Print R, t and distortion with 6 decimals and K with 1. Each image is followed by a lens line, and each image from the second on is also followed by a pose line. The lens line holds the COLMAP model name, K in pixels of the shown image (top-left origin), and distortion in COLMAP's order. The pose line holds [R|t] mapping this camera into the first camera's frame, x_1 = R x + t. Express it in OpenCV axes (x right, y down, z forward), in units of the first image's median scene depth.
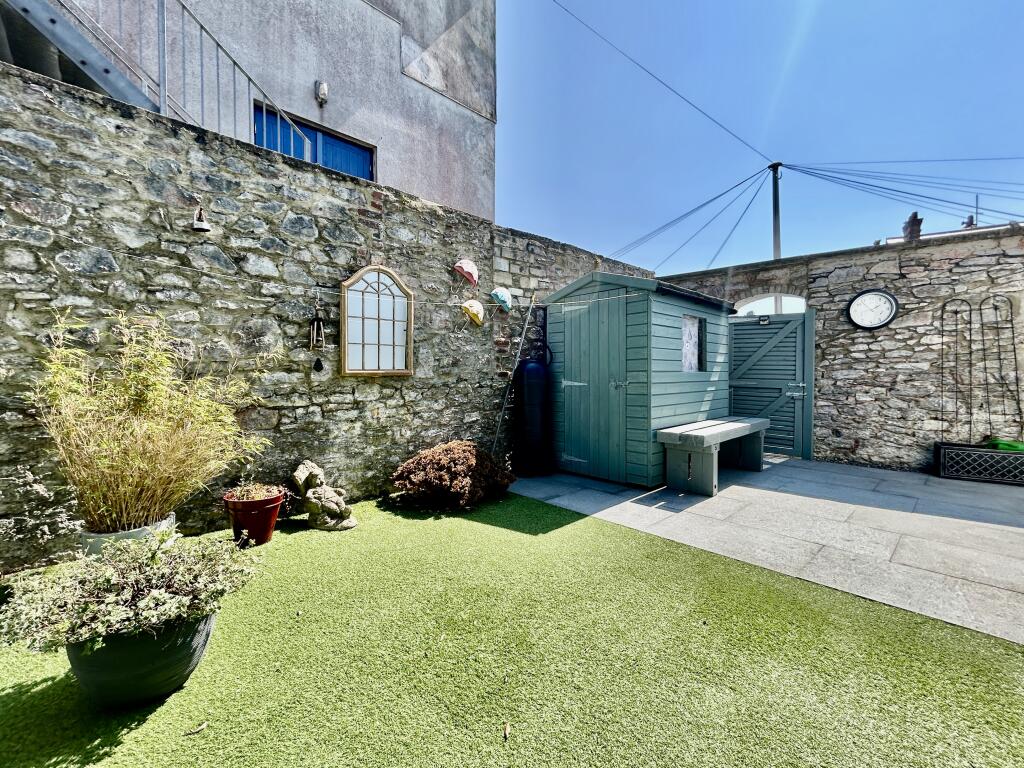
lens RADIAL K [[430.2, 0, 512.0], [0, 430.2, 384.0], [0, 0, 1]] dist [-0.003030, 0.003674]
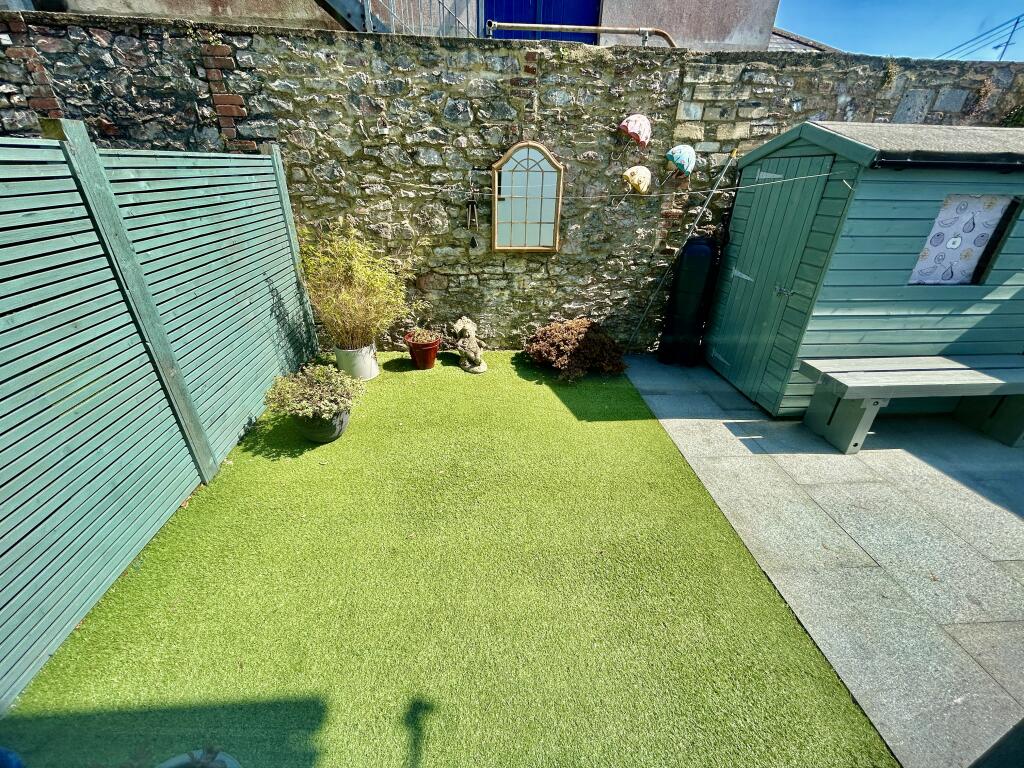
lens RADIAL K [[416.9, 0, 512.0], [0, 416.9, 384.0], [0, 0, 1]] dist [0.000318, 0.003039]
pose [[0.775862, 0.301574, -0.554158, 0.398336], [-0.034609, 0.897379, 0.439901, -0.197446], [0.629952, -0.322124, 0.706680, 0.085970]]
